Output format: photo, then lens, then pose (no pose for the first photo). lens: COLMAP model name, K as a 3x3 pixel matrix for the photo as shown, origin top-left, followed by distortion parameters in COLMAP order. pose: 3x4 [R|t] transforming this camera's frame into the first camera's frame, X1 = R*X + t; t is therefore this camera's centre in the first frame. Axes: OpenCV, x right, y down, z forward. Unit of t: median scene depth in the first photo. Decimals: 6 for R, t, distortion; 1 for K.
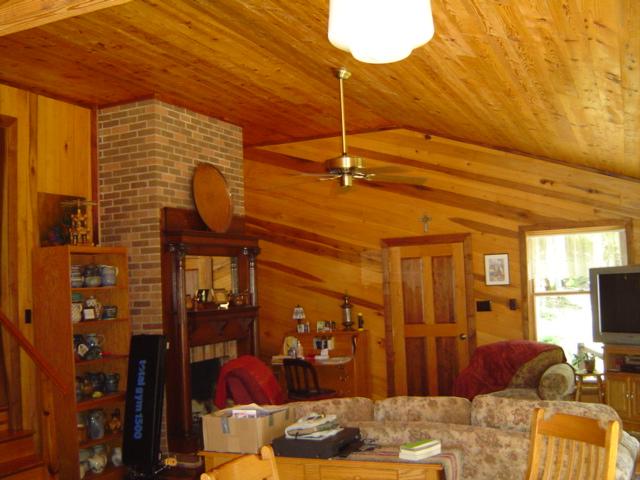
lens RADIAL K [[728.3, 0, 320.0], [0, 728.3, 240.0], [0, 0, 1]] dist [-0.129808, -0.019230]
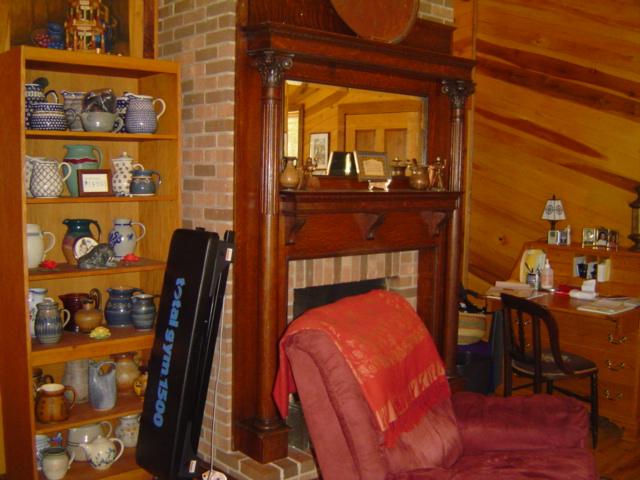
lens RADIAL K [[728.3, 0, 320.0], [0, 728.3, 240.0], [0, 0, 1]] dist [-0.129808, -0.019230]
pose [[0.903879, 0.097107, -0.416621, 0.054857], [-0.030116, 0.985924, 0.164462, 0.049063], [0.426727, -0.136107, 0.894080, 0.554945]]
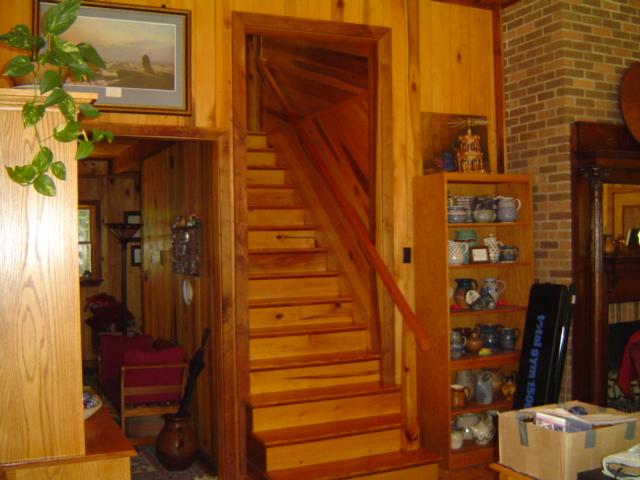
lens RADIAL K [[728.3, 0, 320.0], [0, 728.3, 240.0], [0, 0, 1]] dist [-0.129808, -0.019230]
pose [[0.745925, 0.033216, -0.665202, 0.093250], [0.024291, 0.996734, 0.077010, 0.015632], [0.665587, -0.073602, 0.742682, 0.239820]]
